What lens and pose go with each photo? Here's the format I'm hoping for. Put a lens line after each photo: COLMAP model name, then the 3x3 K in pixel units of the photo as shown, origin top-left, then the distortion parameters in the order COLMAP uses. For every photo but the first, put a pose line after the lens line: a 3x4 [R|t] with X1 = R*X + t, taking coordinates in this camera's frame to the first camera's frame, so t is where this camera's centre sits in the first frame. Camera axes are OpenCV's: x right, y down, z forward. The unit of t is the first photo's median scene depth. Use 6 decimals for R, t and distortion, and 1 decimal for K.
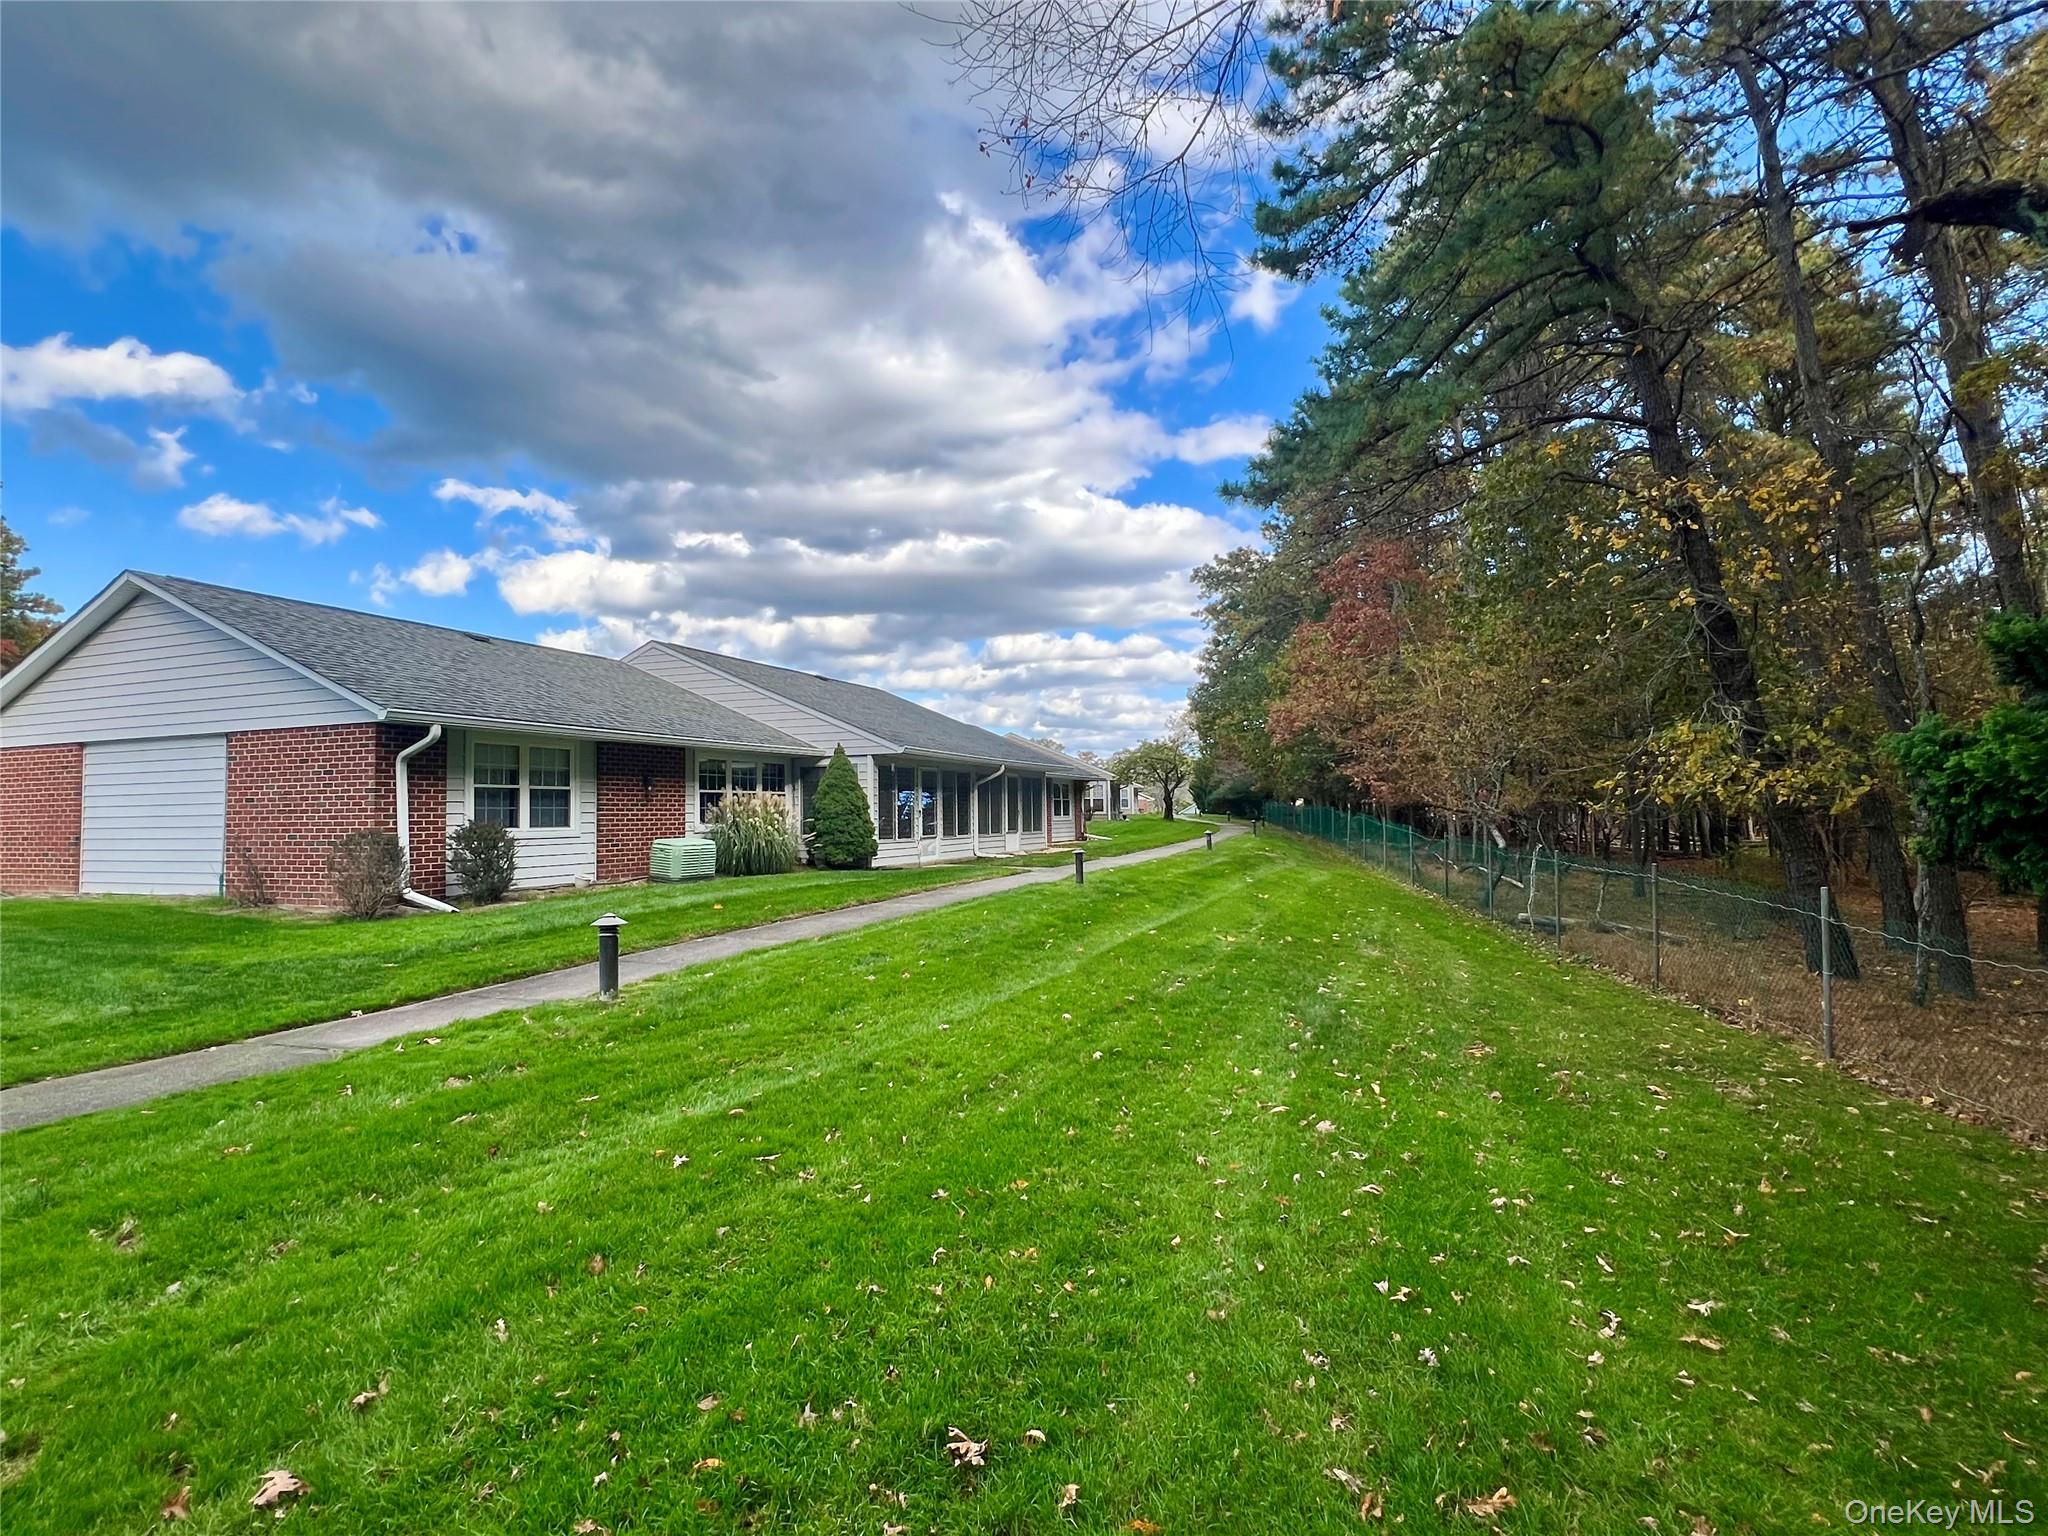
lens RADIAL K [[1007.5, 0, 1024.0], [0, 1007.5, 768.0], [0, 0, 1]] dist [-0.000016, -0.000001]
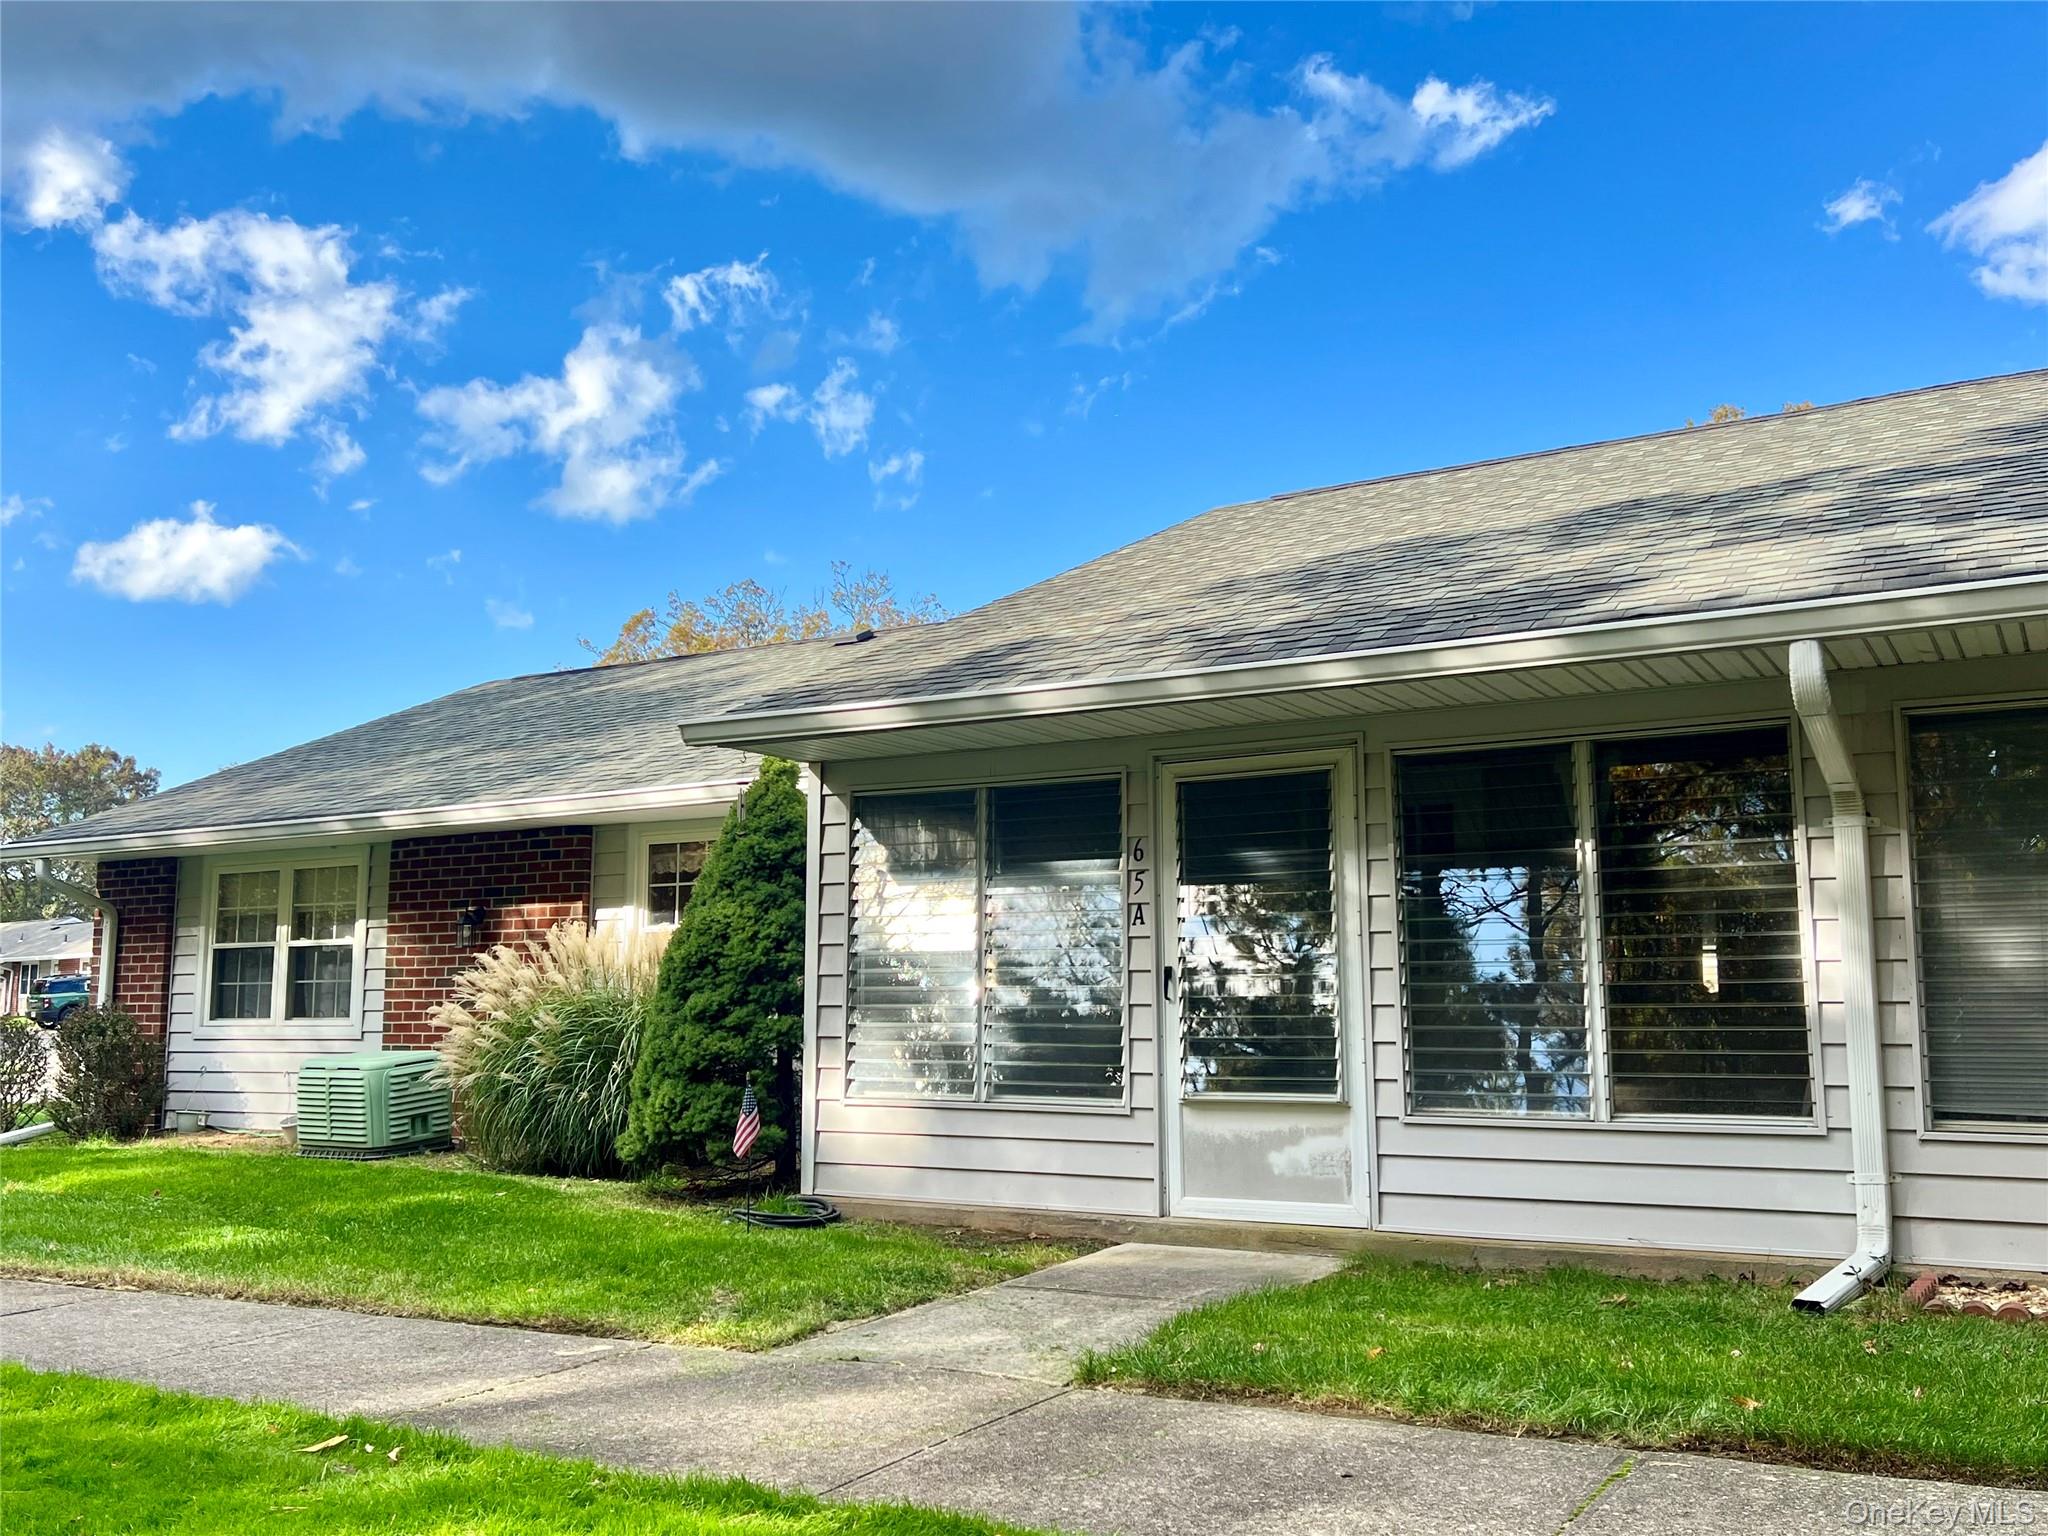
lens RADIAL K [[1916.8, 0, 1024.0], [0, 1916.8, 768.0], [0, 0, 1]] dist [-0.000006, -0.008296]
pose [[-0.189632, -0.094405, -0.977306, 0.361973], [0.065037, 0.991973, -0.108441, 0.049874], [0.979699, -0.084125, -0.181970, 1.255224]]
